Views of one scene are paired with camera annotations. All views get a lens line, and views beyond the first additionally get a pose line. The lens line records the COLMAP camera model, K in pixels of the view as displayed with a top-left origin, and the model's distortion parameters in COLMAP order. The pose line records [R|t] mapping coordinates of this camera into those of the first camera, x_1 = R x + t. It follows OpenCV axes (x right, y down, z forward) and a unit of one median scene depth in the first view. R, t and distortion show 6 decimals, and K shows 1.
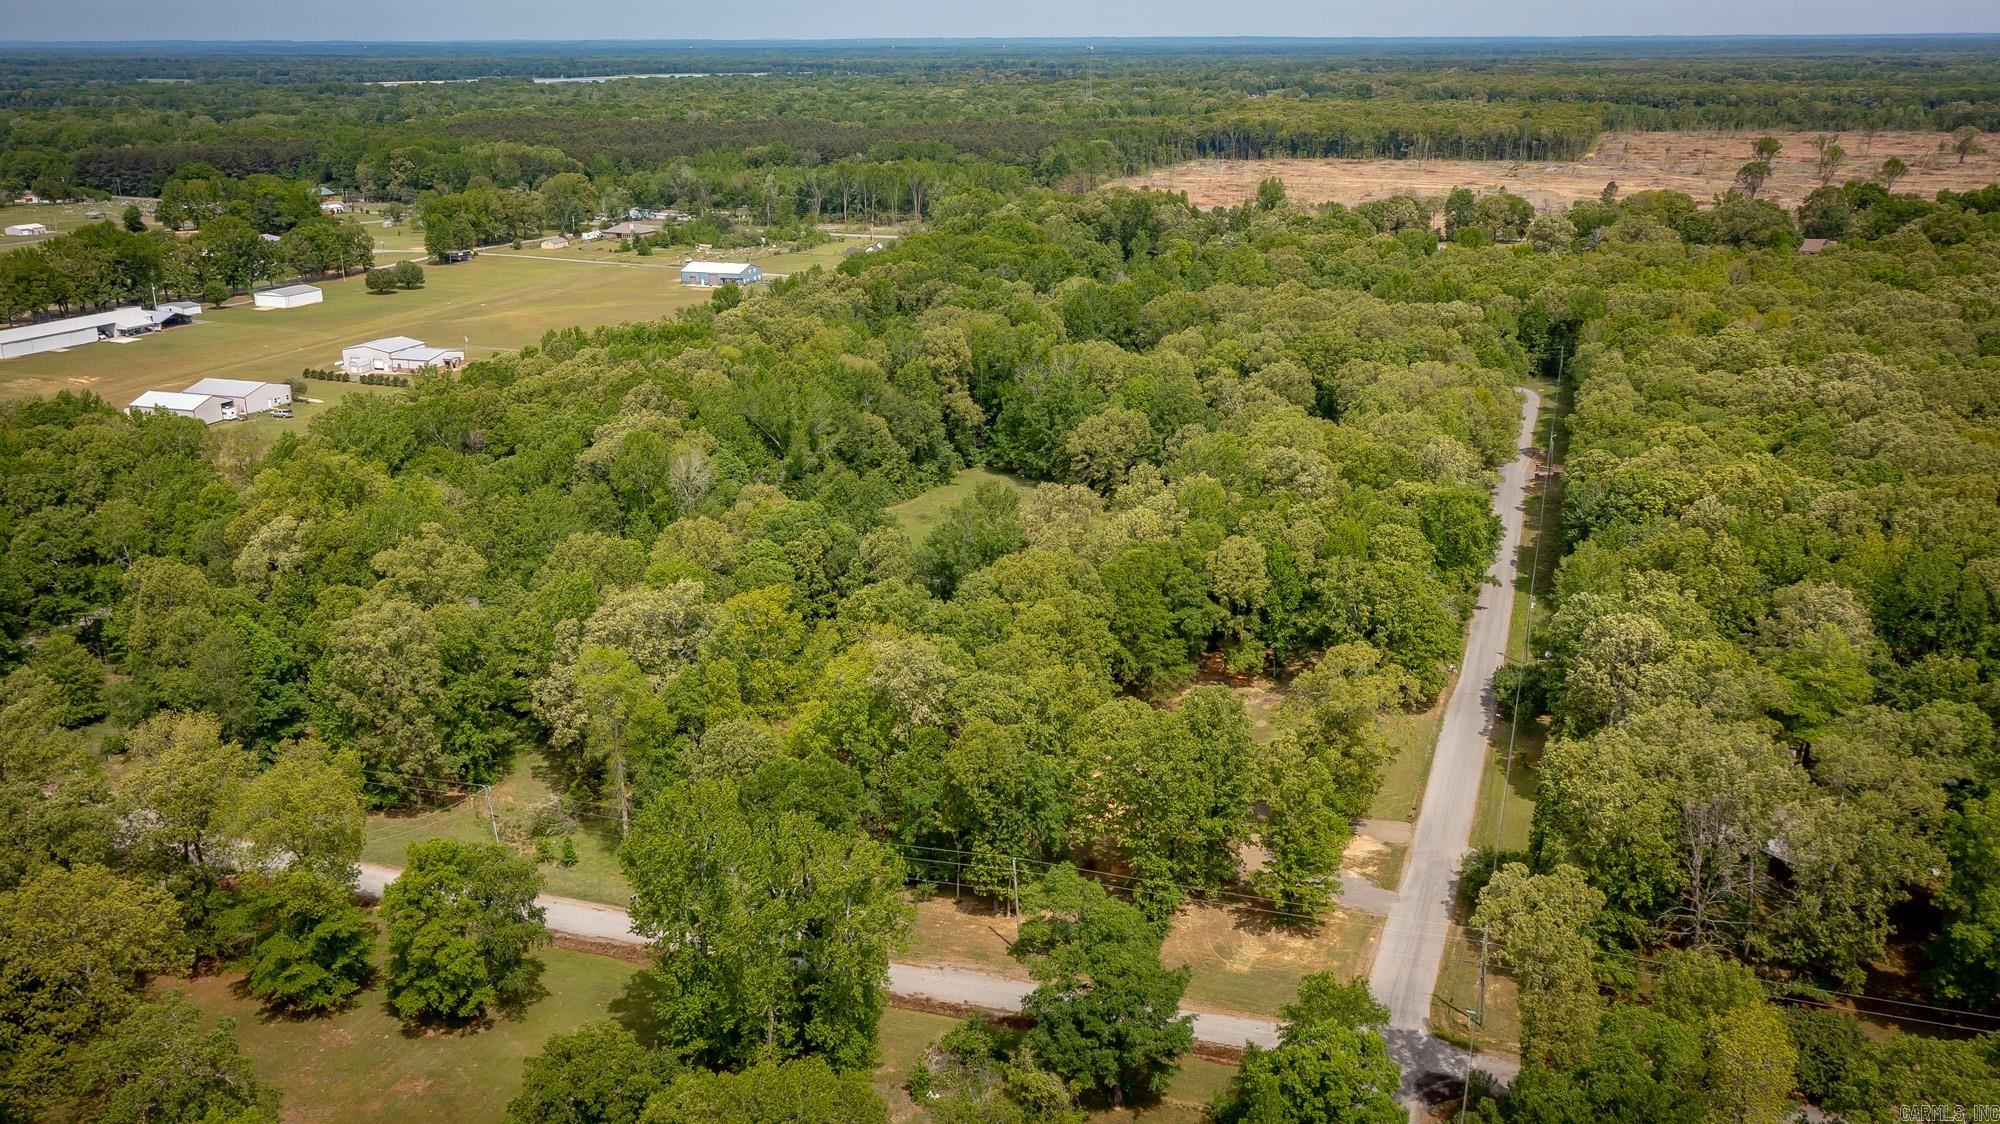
lens RADIAL K [[1594.0, 0, 995.9], [0, 1594.0, 559.8], [0, 0, 1]] dist [0.007736, 0.015554]
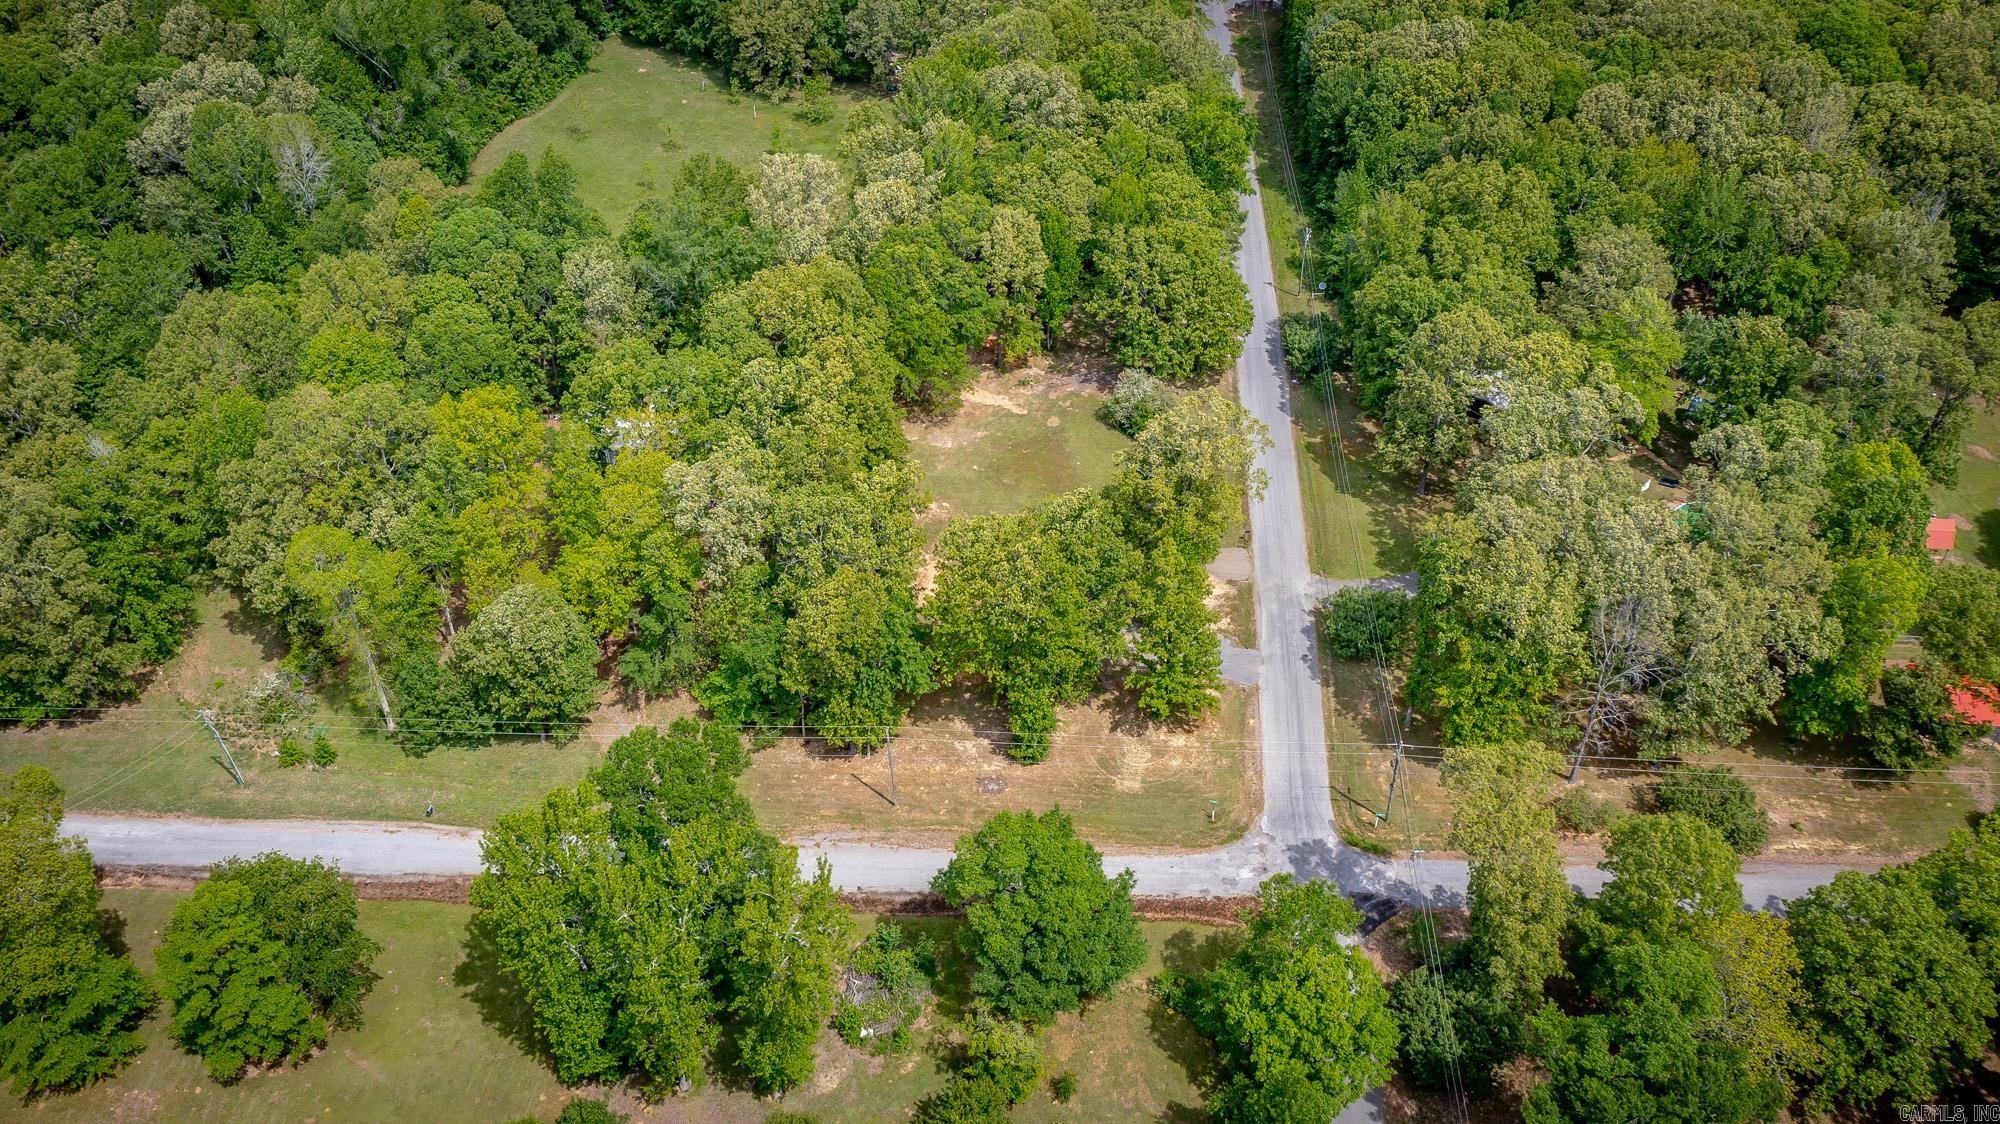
lens RADIAL K [[1594.0, 0, 993.5], [0, 1594.0, 556.0], [0, 0, 1]] dist [0.007736, 0.015554]
pose [[0.962087, -0.163492, 0.218311, -0.092207], [0.076083, 0.929526, 0.360823, -0.183268], [-0.261917, -0.330533, 0.906723, 0.173750]]
